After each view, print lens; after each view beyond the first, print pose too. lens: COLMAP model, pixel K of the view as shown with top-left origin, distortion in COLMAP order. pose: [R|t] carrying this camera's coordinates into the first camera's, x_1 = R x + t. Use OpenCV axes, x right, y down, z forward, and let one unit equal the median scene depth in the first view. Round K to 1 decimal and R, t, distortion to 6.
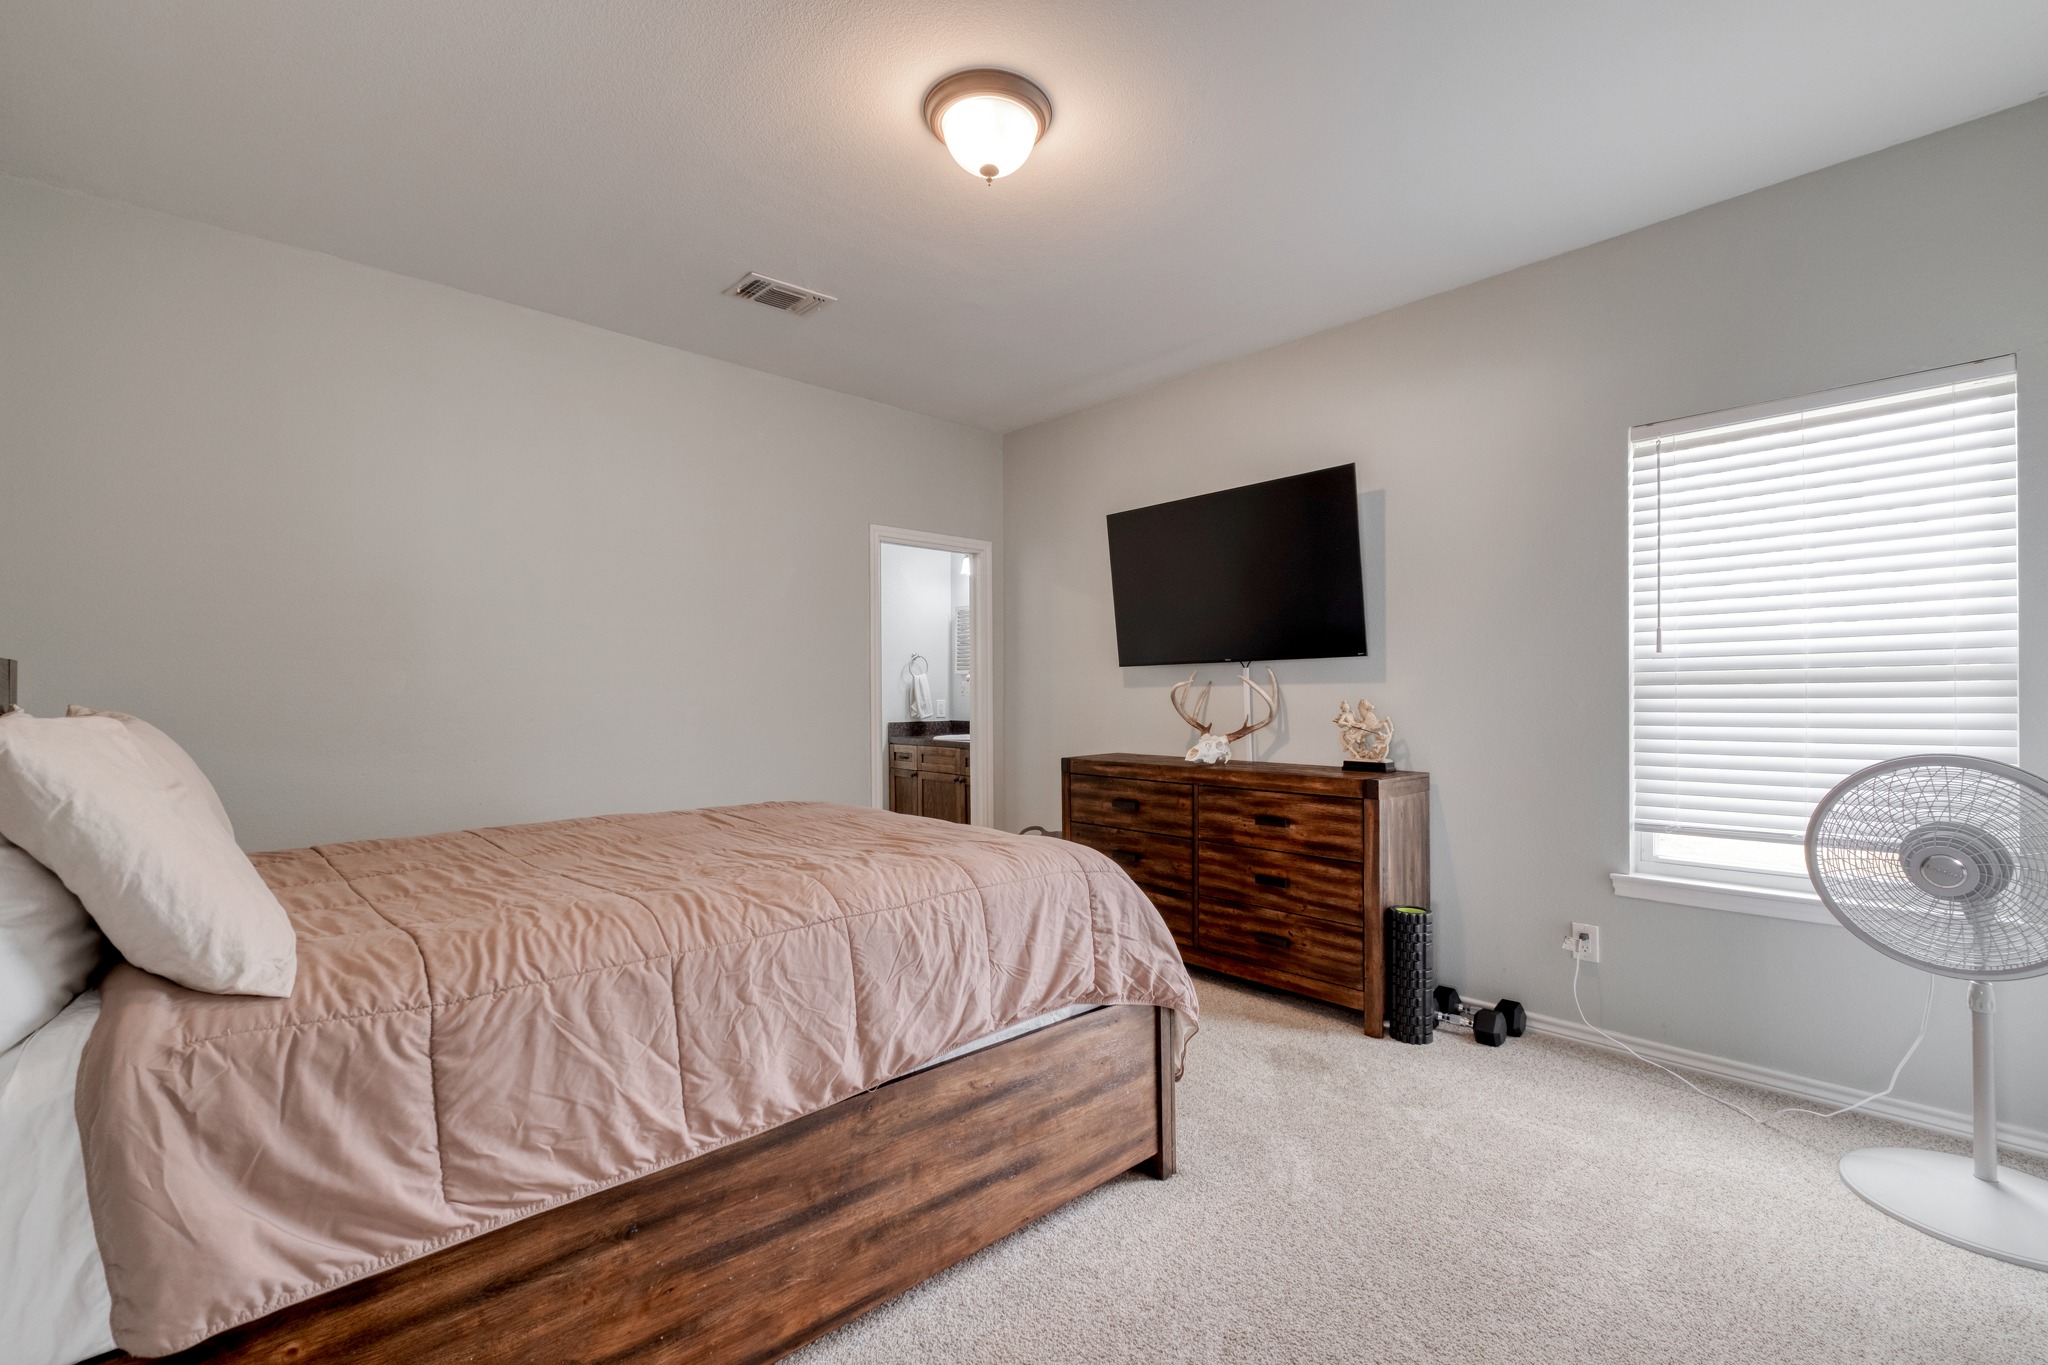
lens RADIAL K [[890.3, 0, 1038.1], [0, 890.3, 674.8], [0, 0, 1]] dist [-0.002831, -0.000017]
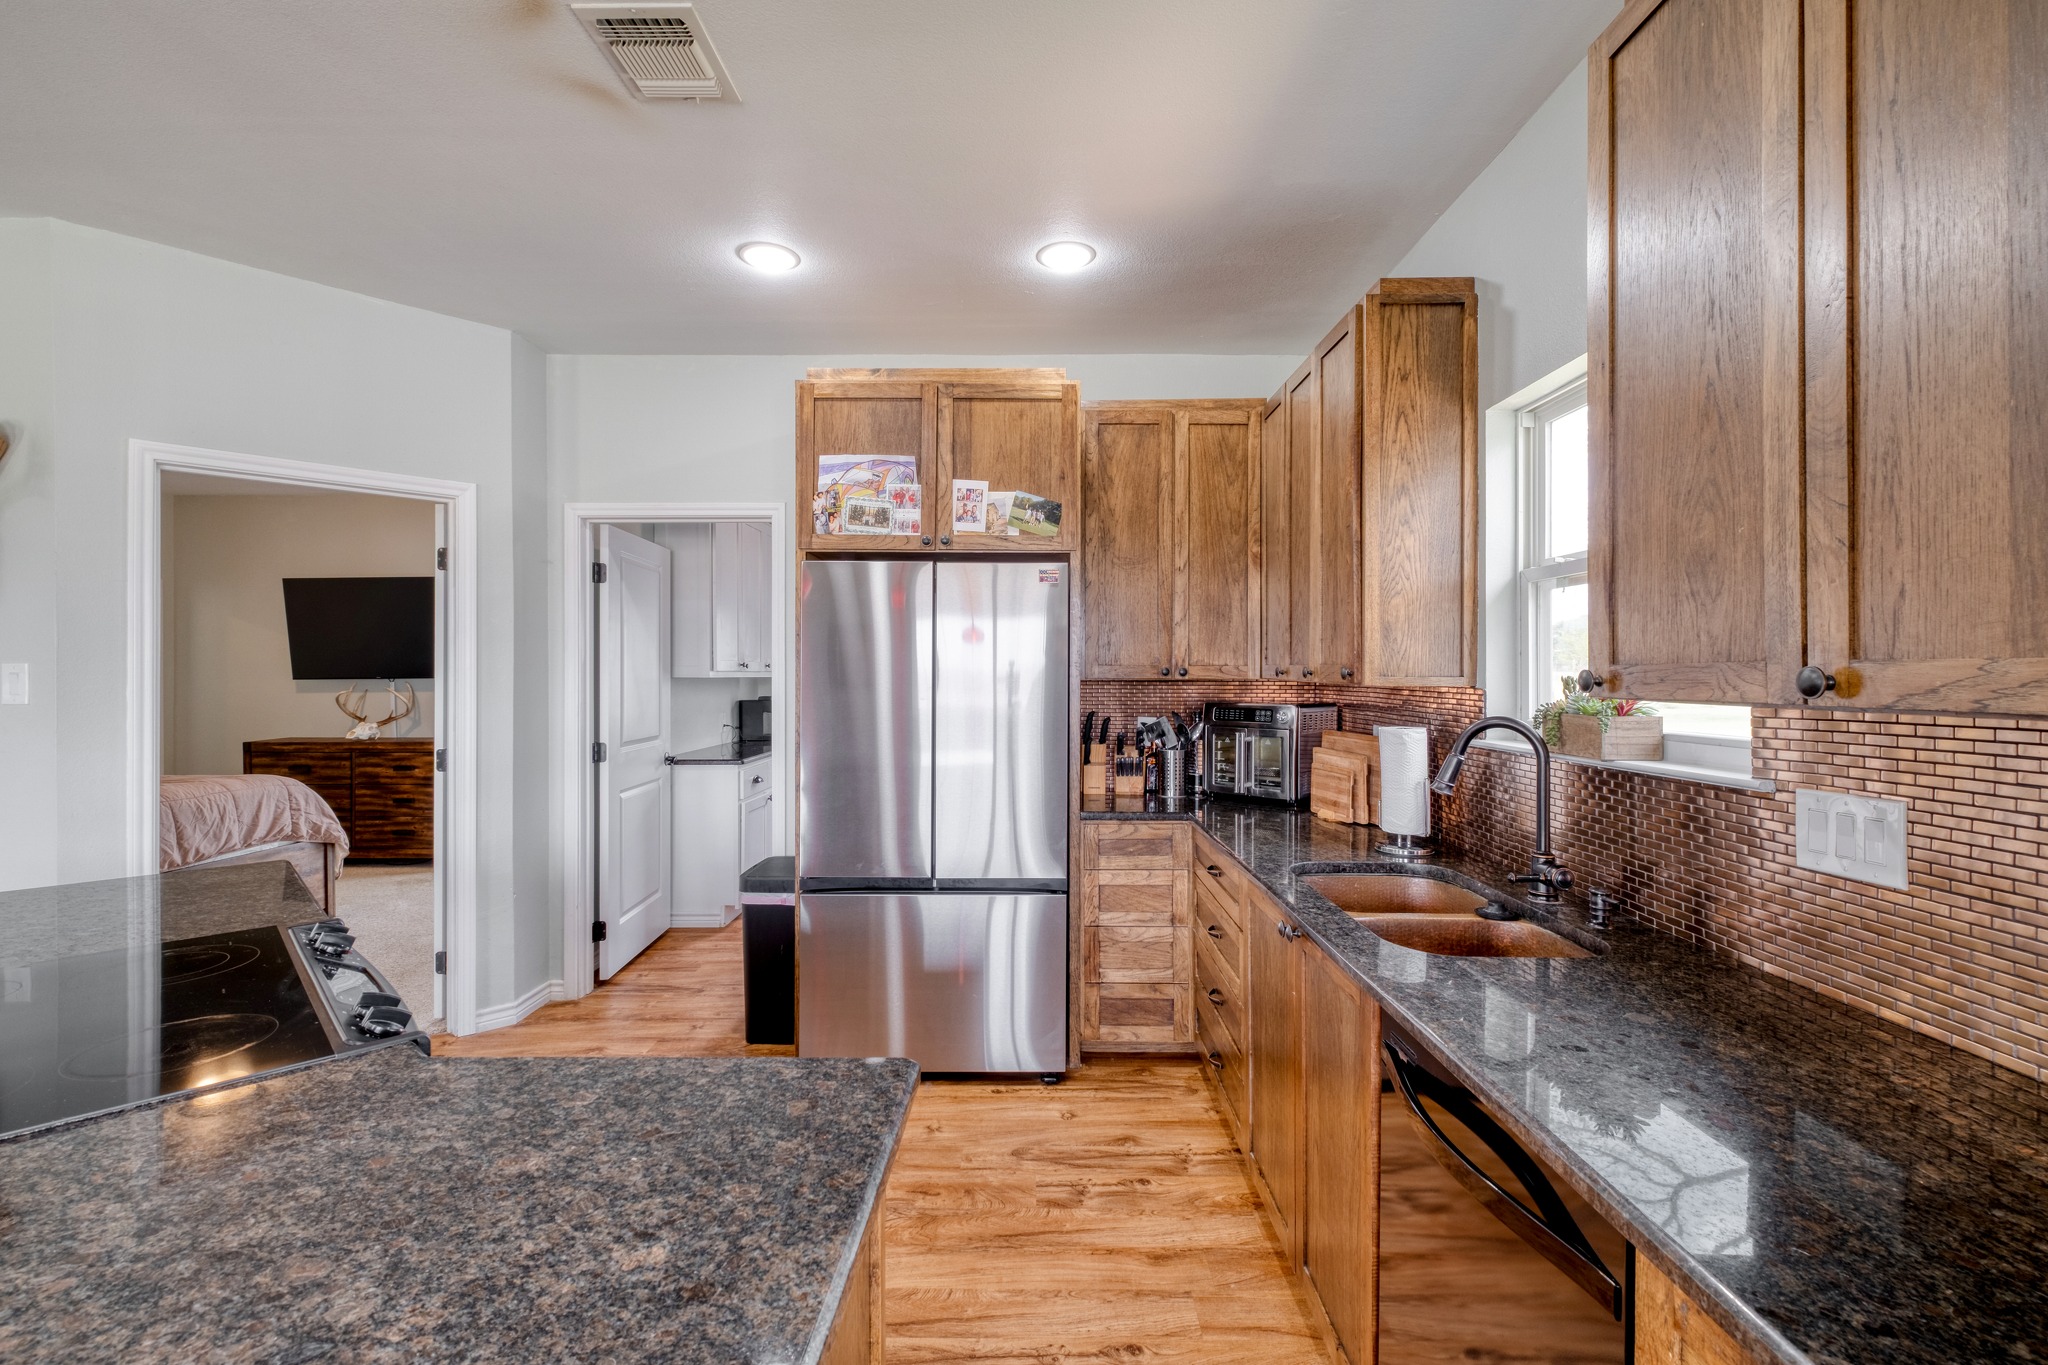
lens RADIAL K [[890.3, 0, 1038.1], [0, 890.3, 674.8], [0, 0, 1]] dist [-0.002831, -0.000017]
pose [[0.687910, 0.000767, 0.725796, -0.167463], [-0.016378, 0.999761, 0.014467, -0.076082], [-0.725611, -0.021839, 0.687758, -1.197865]]
